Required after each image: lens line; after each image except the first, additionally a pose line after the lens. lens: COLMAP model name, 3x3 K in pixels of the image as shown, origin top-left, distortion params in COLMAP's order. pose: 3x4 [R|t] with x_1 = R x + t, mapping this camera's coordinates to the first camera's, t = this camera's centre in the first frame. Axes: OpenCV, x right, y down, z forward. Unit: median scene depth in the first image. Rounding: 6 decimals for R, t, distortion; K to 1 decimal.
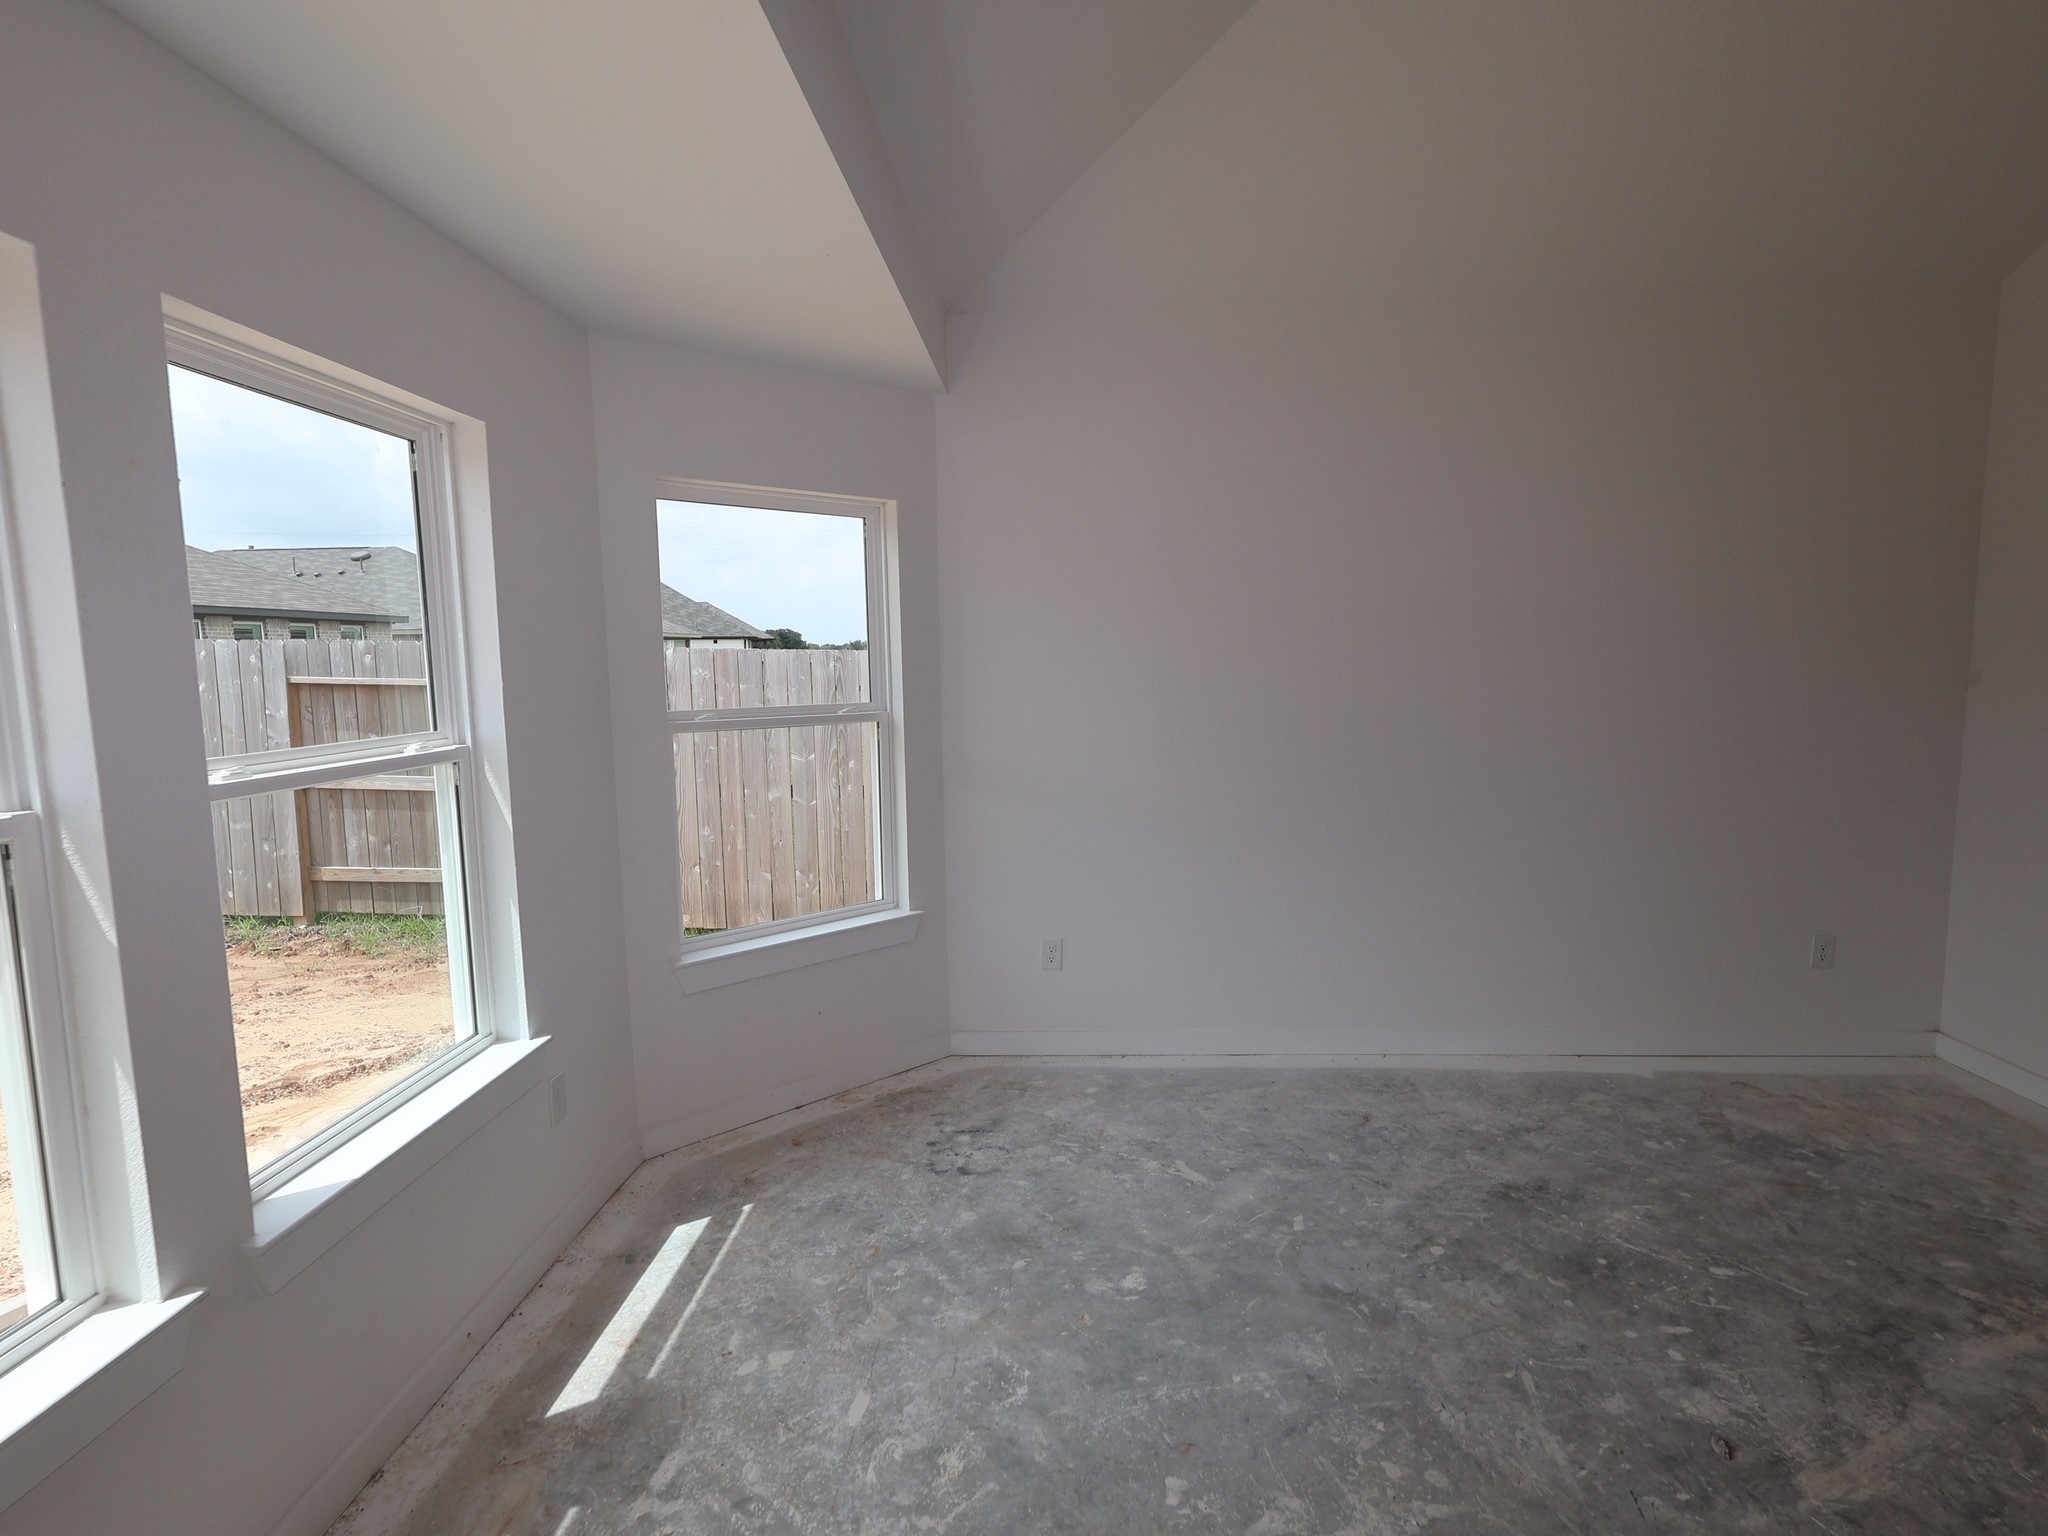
lens RADIAL K [[1073.1, 0, 1022.5], [0, 1073.1, 757.8], [0, 0, 1]] dist [-0.004990, 0.000134]
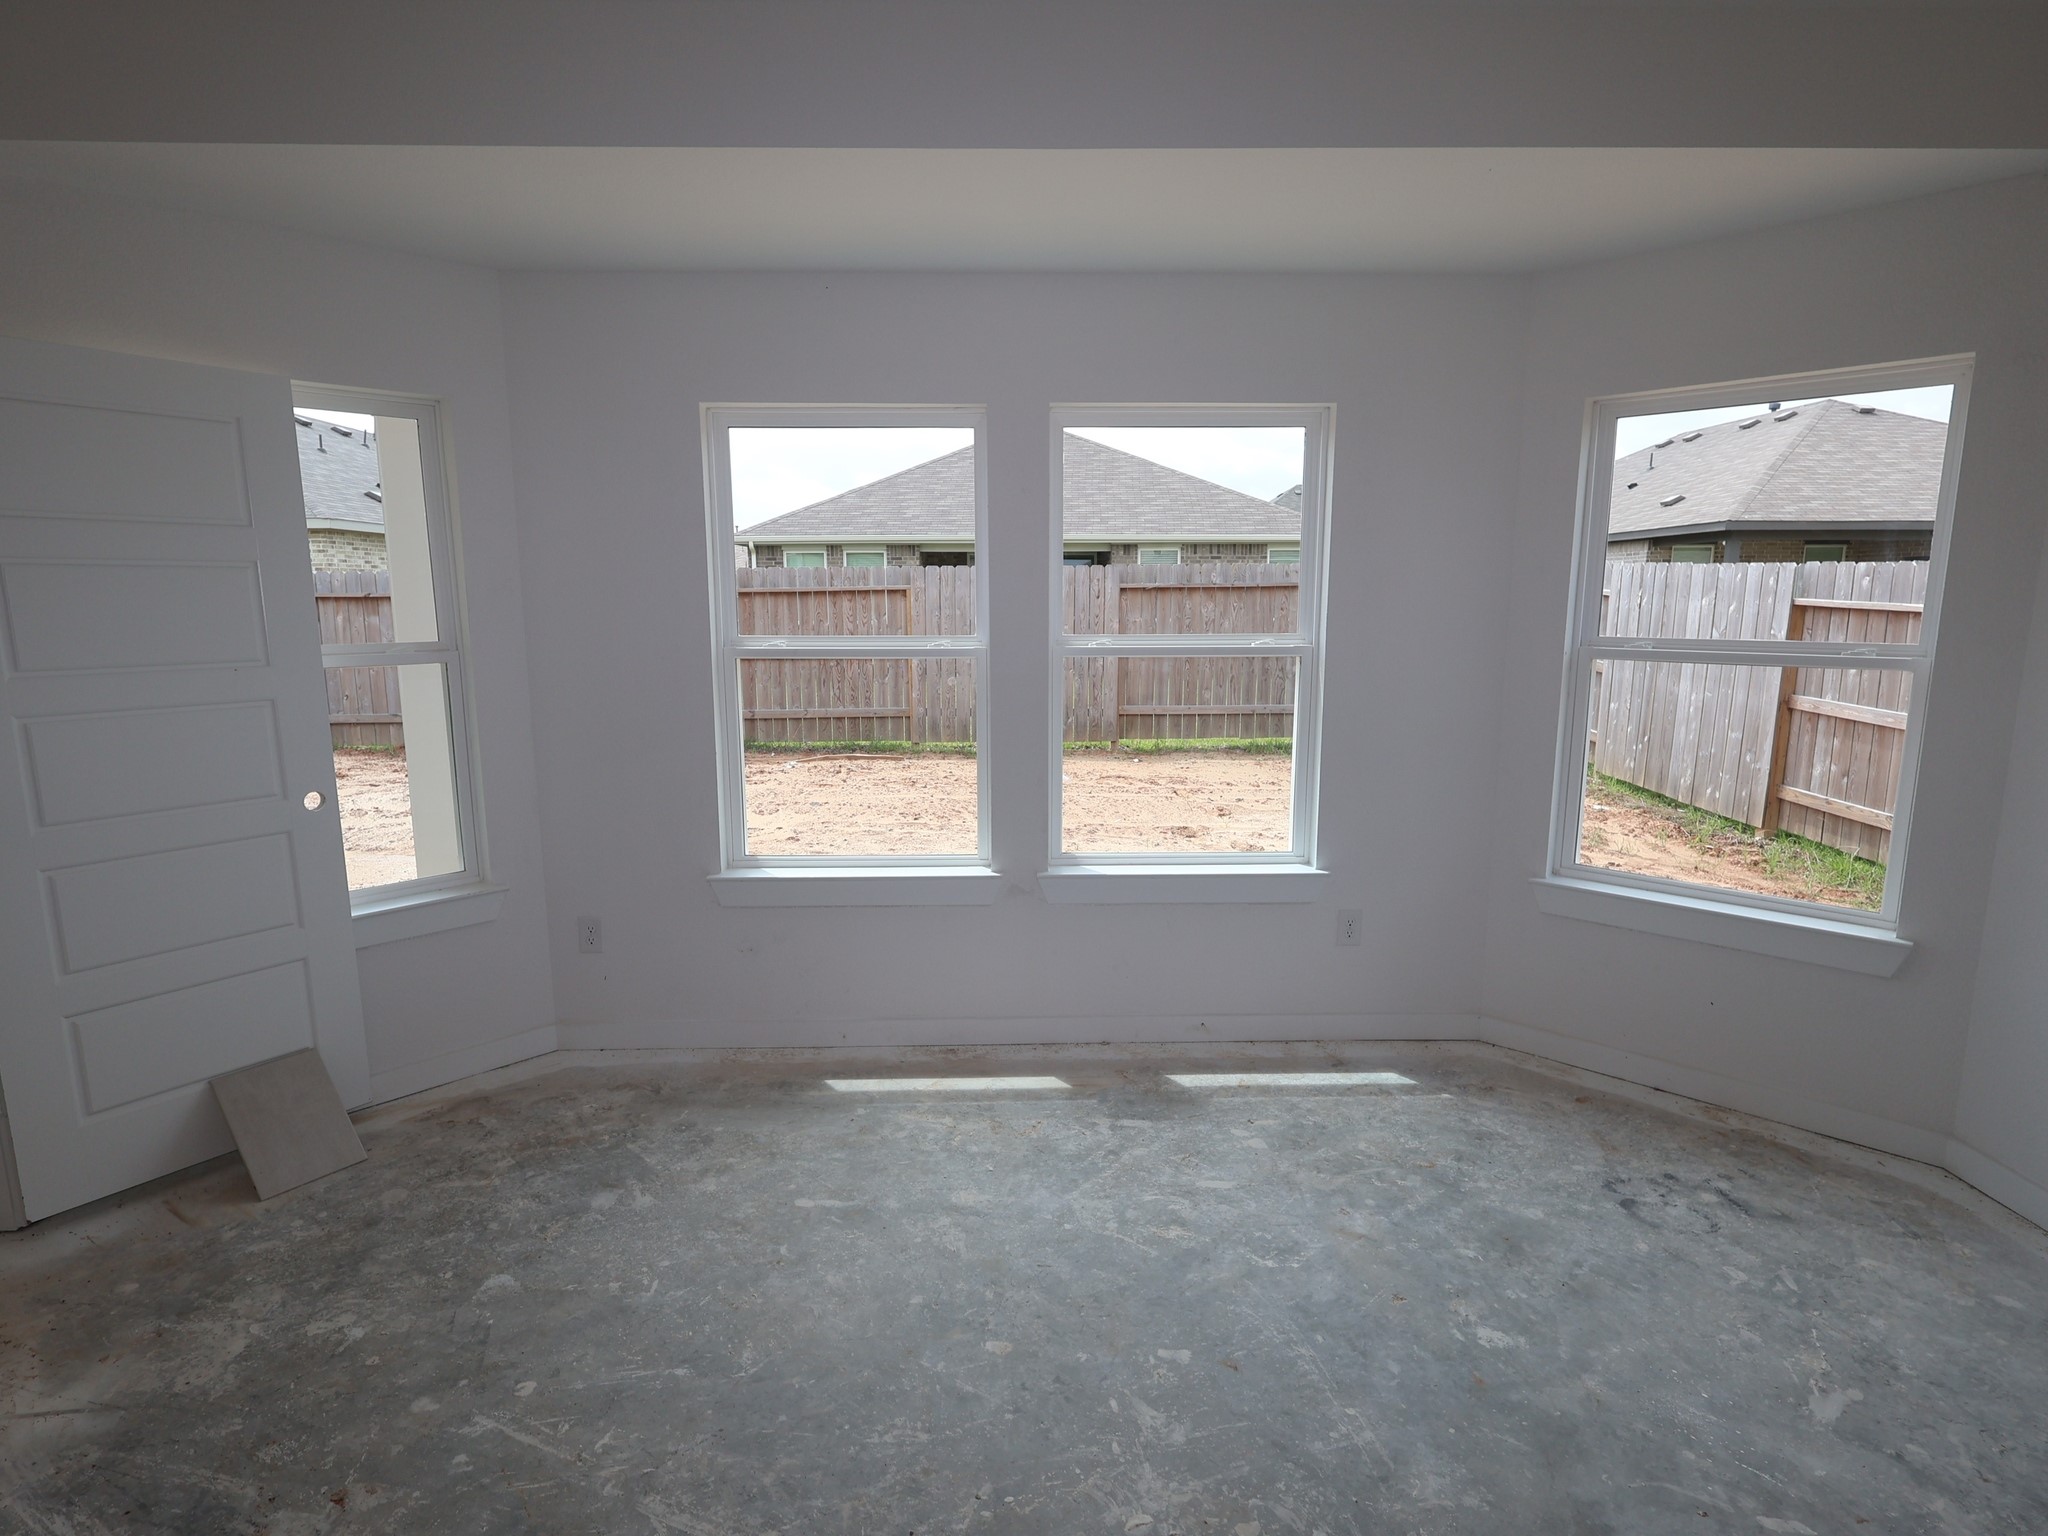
lens RADIAL K [[1073.1, 0, 1022.0], [0, 1073.1, 774.3], [0, 0, 1]] dist [-0.004990, 0.000134]
pose [[0.047893, 0.176680, -0.983102, 0.677816], [-0.089955, 0.980995, 0.171919, -0.042829], [0.994794, 0.080201, 0.062876, 0.447509]]
